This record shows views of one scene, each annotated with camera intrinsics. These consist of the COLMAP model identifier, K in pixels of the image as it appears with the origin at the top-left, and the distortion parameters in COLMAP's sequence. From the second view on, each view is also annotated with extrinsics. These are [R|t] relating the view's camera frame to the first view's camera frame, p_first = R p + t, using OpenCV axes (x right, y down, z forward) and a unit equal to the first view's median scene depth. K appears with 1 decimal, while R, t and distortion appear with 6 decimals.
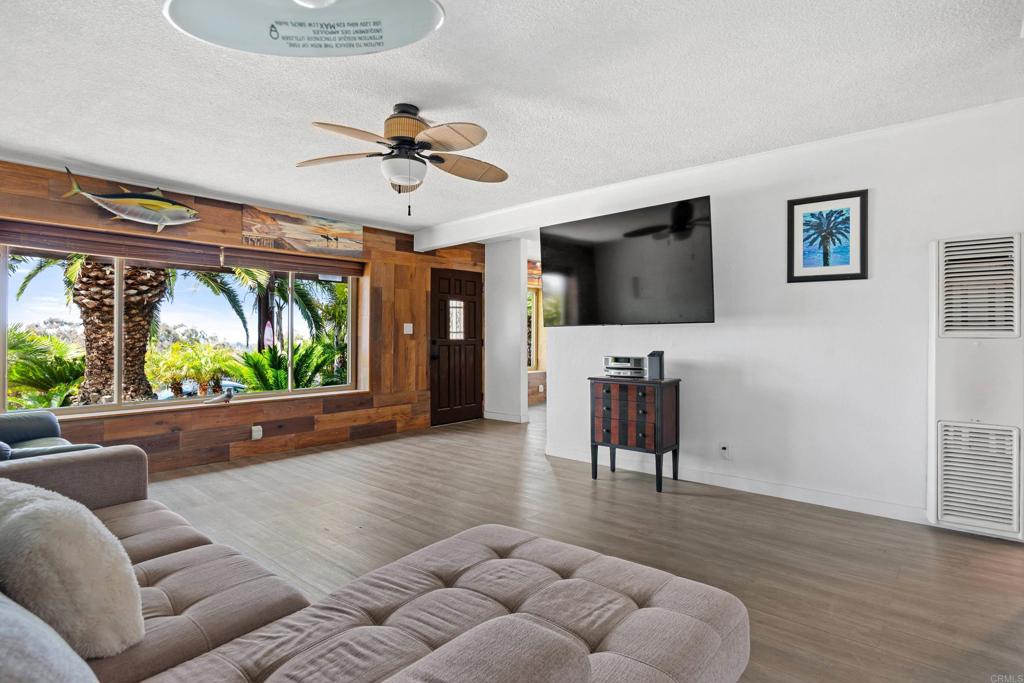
lens RADIAL K [[534.6, 0, 514.4], [0, 534.6, 328.5], [0, 0, 1]] dist [-0.001937, 0.000349]
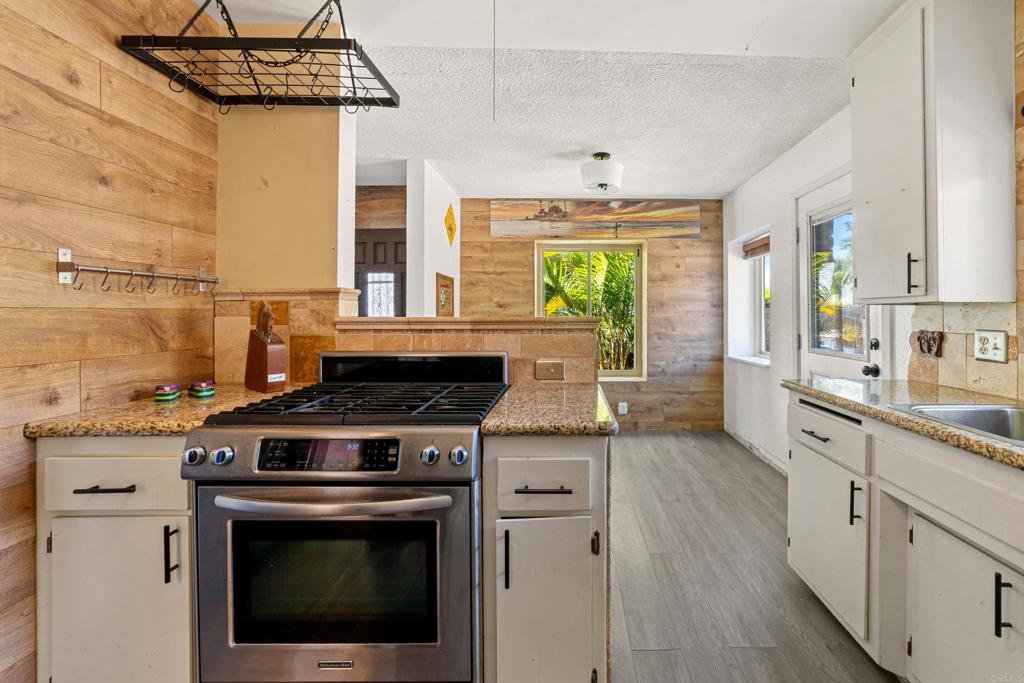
lens RADIAL K [[428.7, 0, 575.1], [0, 428.7, 314.0], [0, 0, 1]] dist [-0.010330, 0.001057]
pose [[0.682596, -0.002737, -0.730791, 0.583867], [0.010304, 0.999930, 0.005879, 0.002639], [0.730723, -0.011543, 0.682576, 0.972076]]
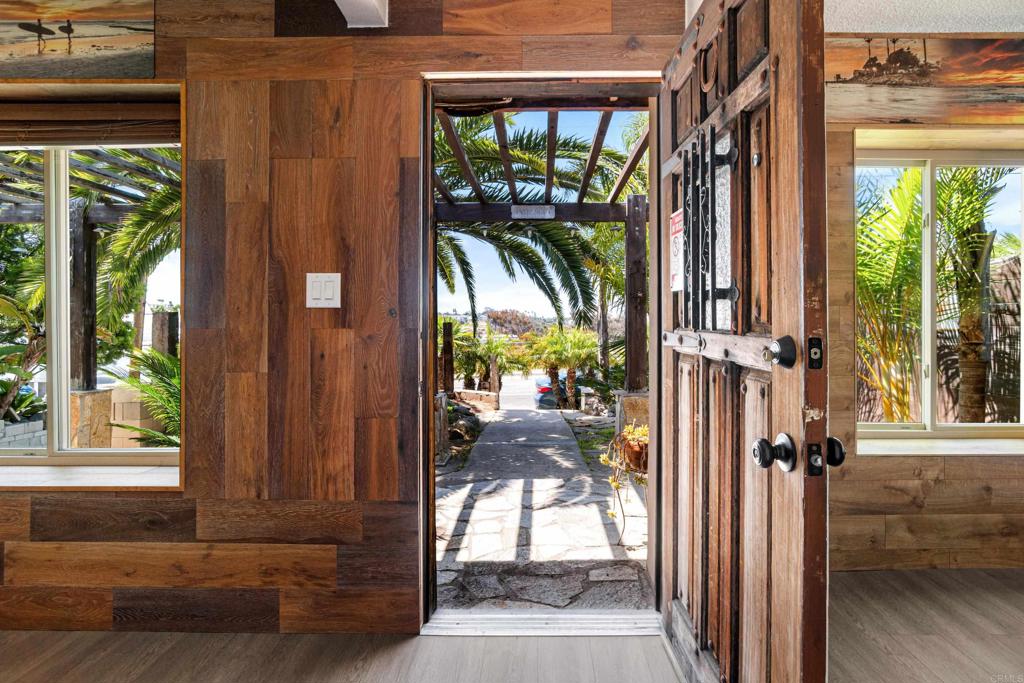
lens RADIAL K [[518.3, 0, 534.7], [0, 518.3, 316.3], [0, 0, 1]] dist [-0.019890, 0.006065]
pose [[0.666171, -0.003439, -0.745791, 0.103463], [0.009175, 0.999951, 0.003585, 0.016127], [0.745743, -0.009231, 0.666170, 0.992029]]
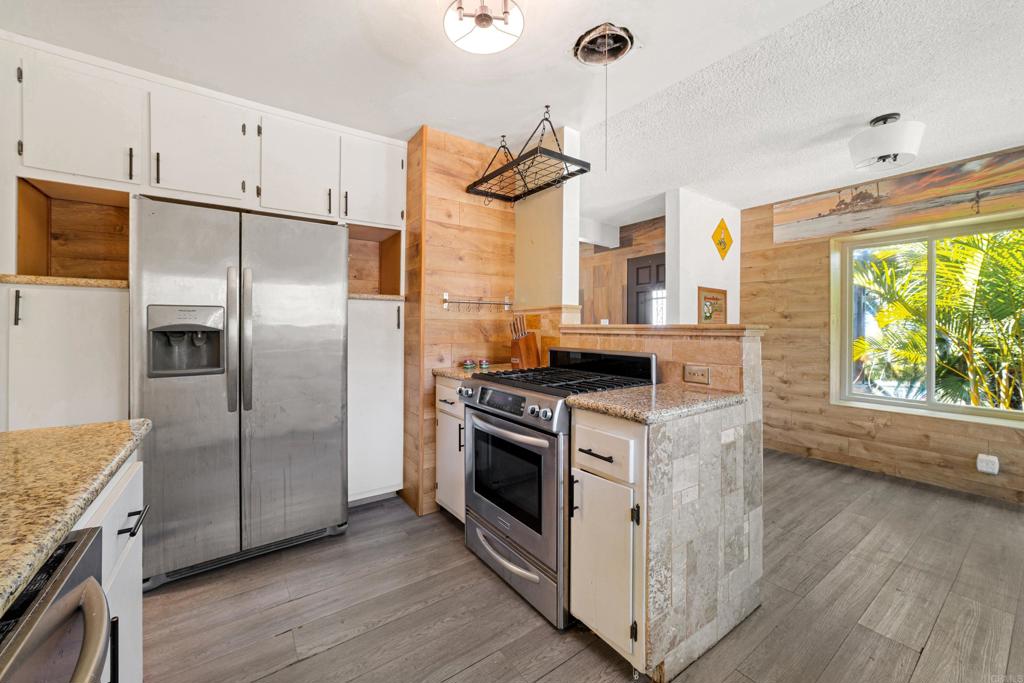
lens RADIAL K [[398.9, 0, 511.9], [0, 398.9, 331.4], [0, 0, 1]] dist [-0.022399, 0.009110]
pose [[-0.216417, 0.006914, -0.976277, 0.671735], [0.006775, 0.999961, 0.005579, 0.009607], [0.976278, -0.005407, -0.216456, 1.097833]]
